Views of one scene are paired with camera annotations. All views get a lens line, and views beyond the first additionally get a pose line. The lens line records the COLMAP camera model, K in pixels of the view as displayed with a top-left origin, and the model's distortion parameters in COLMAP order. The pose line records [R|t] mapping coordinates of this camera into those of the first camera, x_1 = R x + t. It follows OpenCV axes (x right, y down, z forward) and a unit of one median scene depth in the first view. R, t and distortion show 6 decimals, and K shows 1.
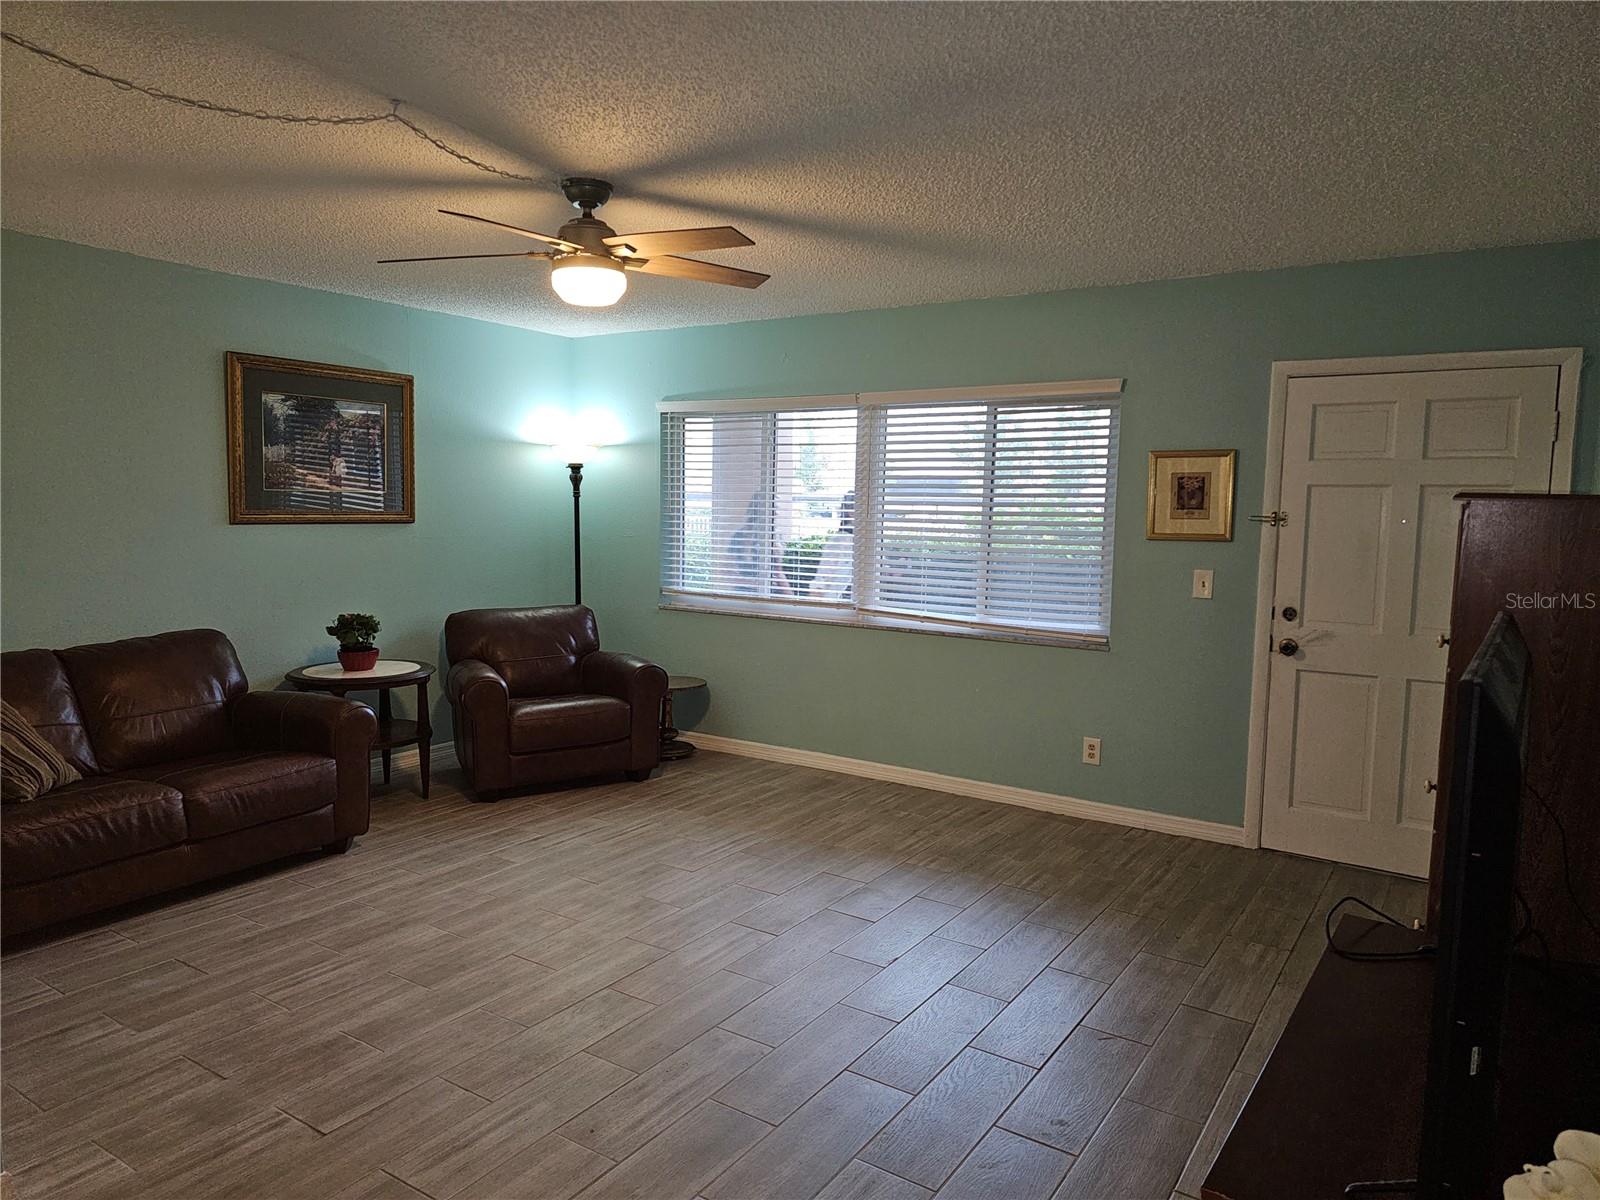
lens RADIAL K [[1068.4, 0, 804.6], [0, 1068.4, 590.9], [0, 0, 1]] dist [0.072240, -0.056964]
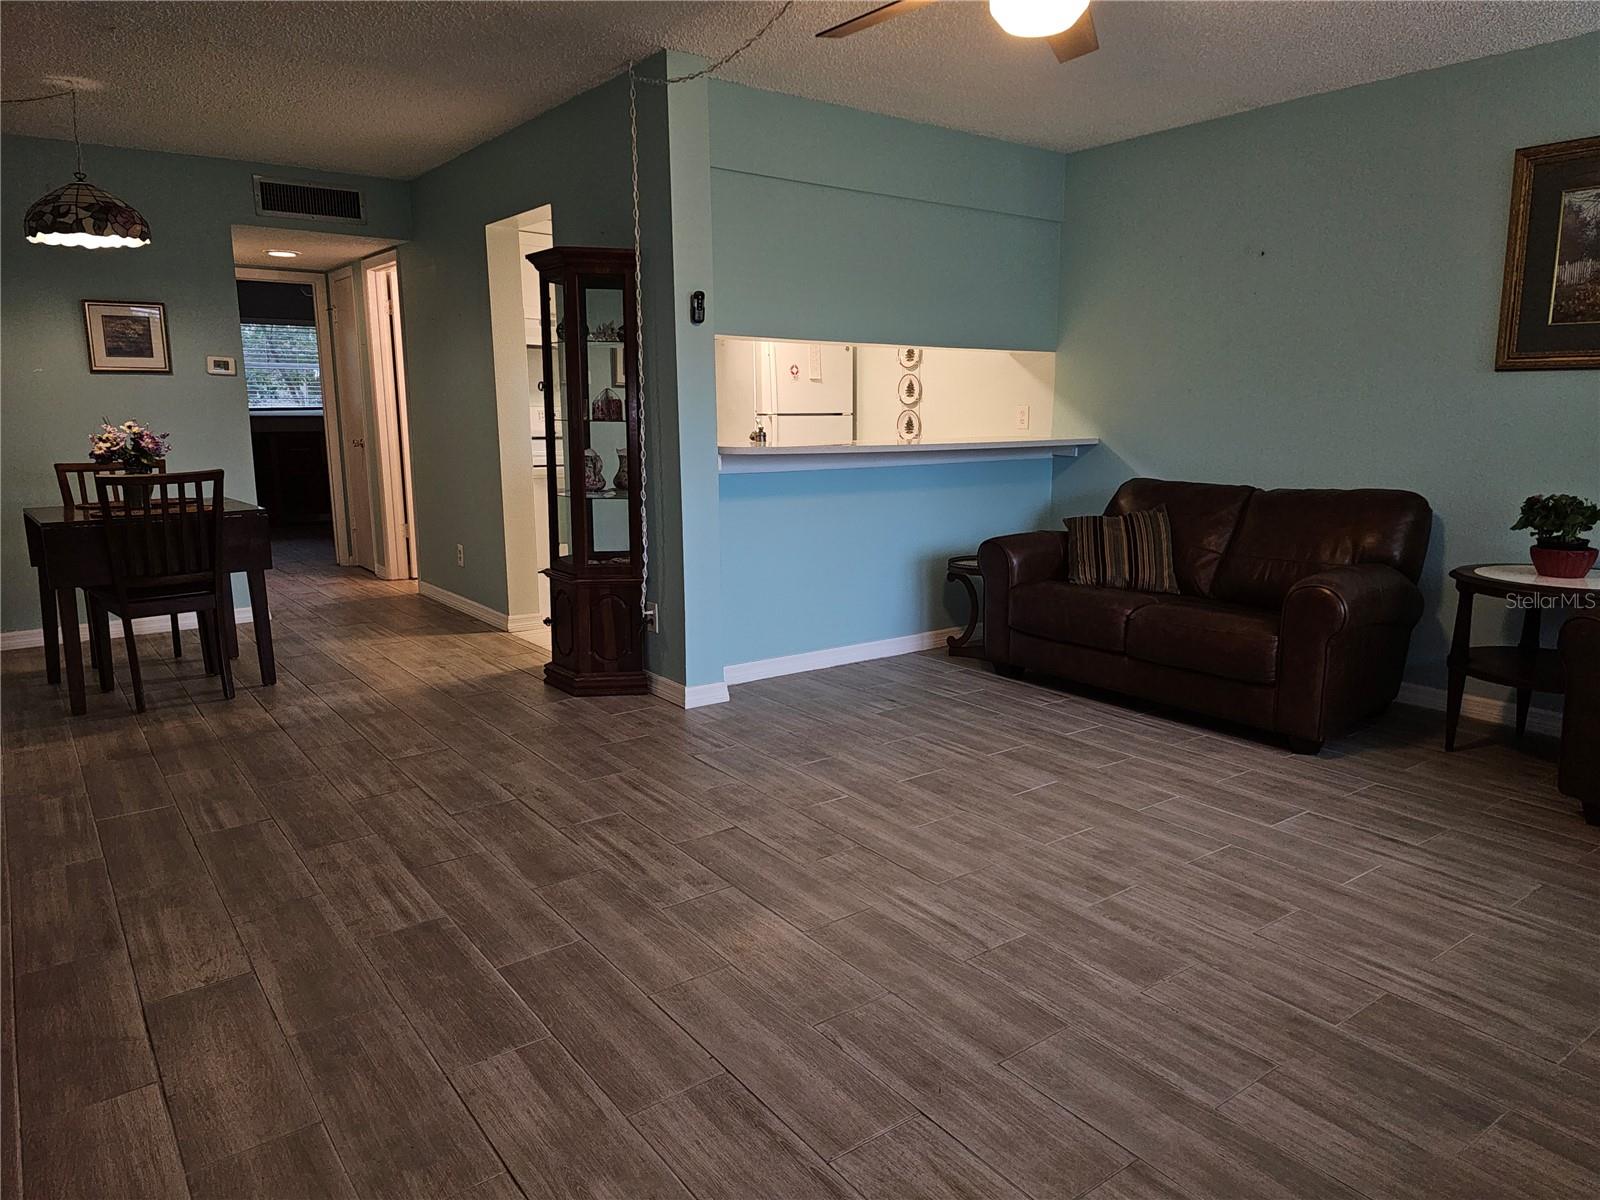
lens RADIAL K [[1068.4, 0, 817.8], [0, 1068.4, 587.2], [0, 0, 1]] dist [0.072240, -0.056964]
pose [[-0.340111, 0.142870, -0.929469, 0.461142], [-0.085868, 0.979544, 0.181988, -0.008620], [0.936457, 0.141708, -0.320886, 0.874528]]
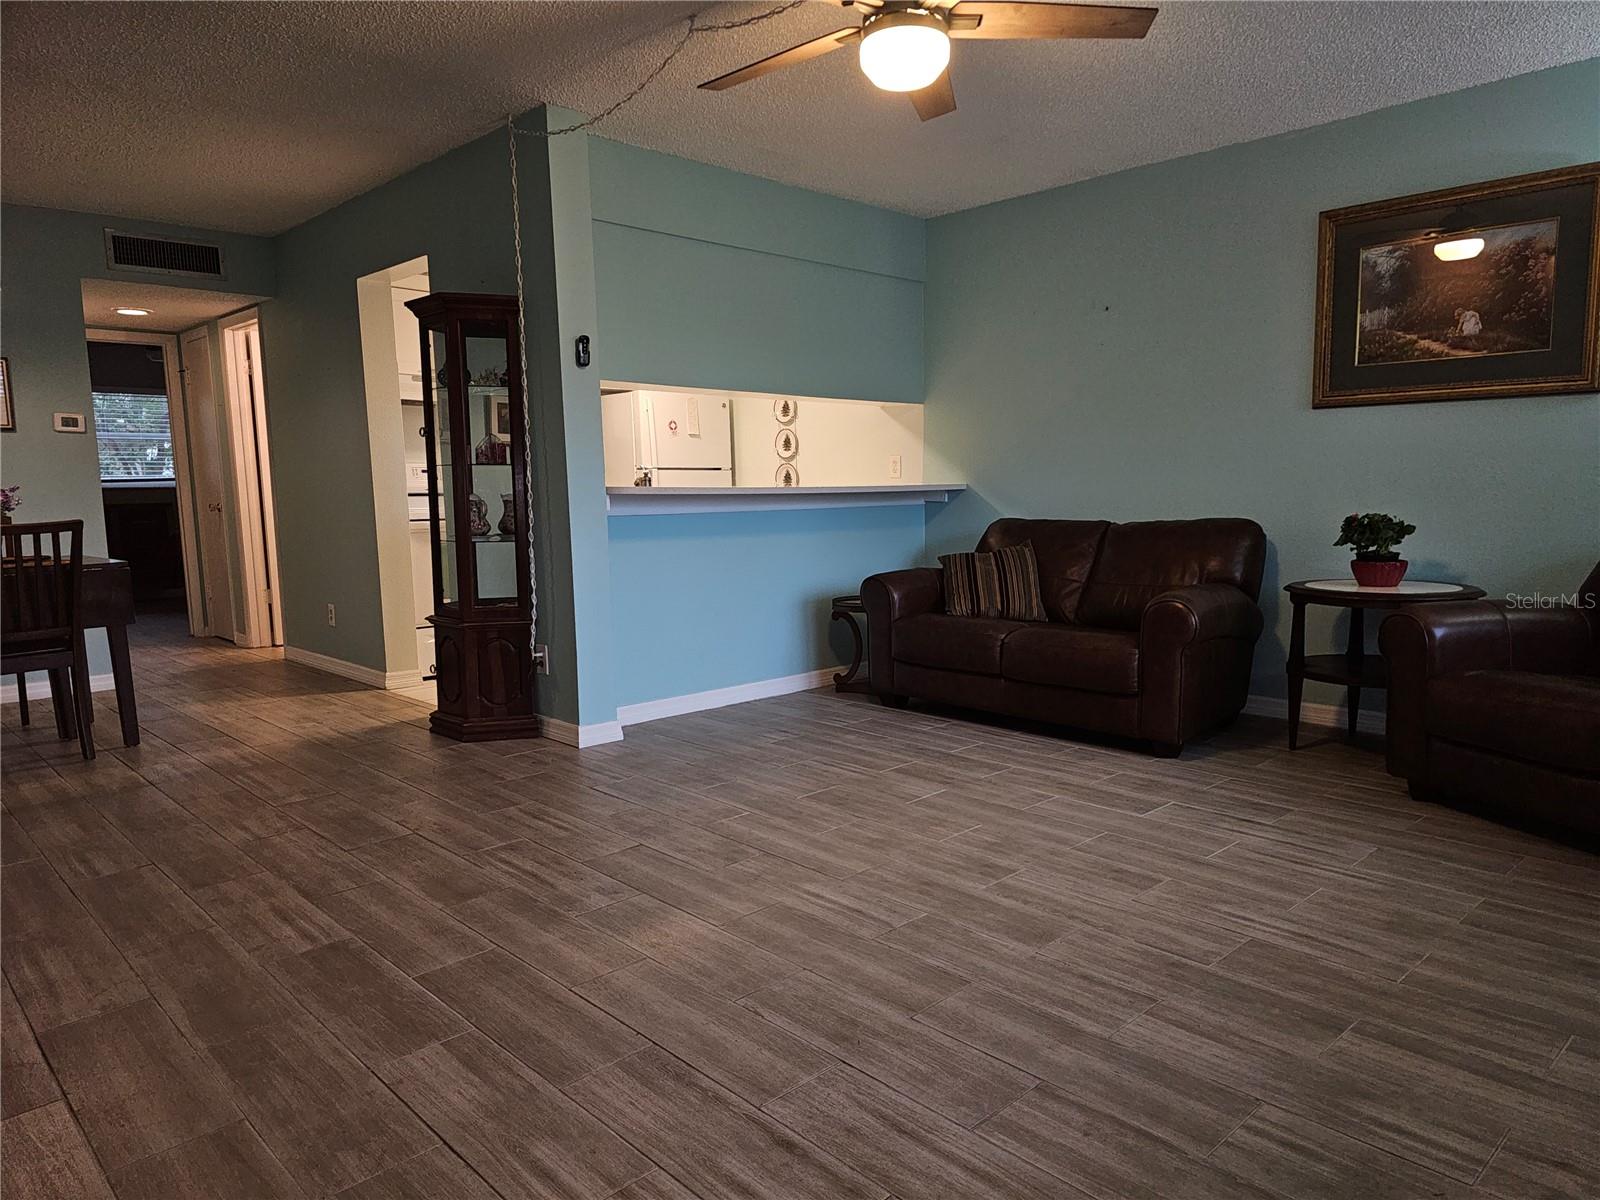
lens RADIAL K [[1068.4, 0, 814.2], [0, 1068.4, 614.3], [0, 0, 1]] dist [0.072240, -0.056964]
pose [[-0.225834, 0.107654, -0.968199, 0.498314], [-0.072047, 0.989308, 0.126806, 0.025663], [0.971498, 0.098393, -0.215663, 0.872422]]
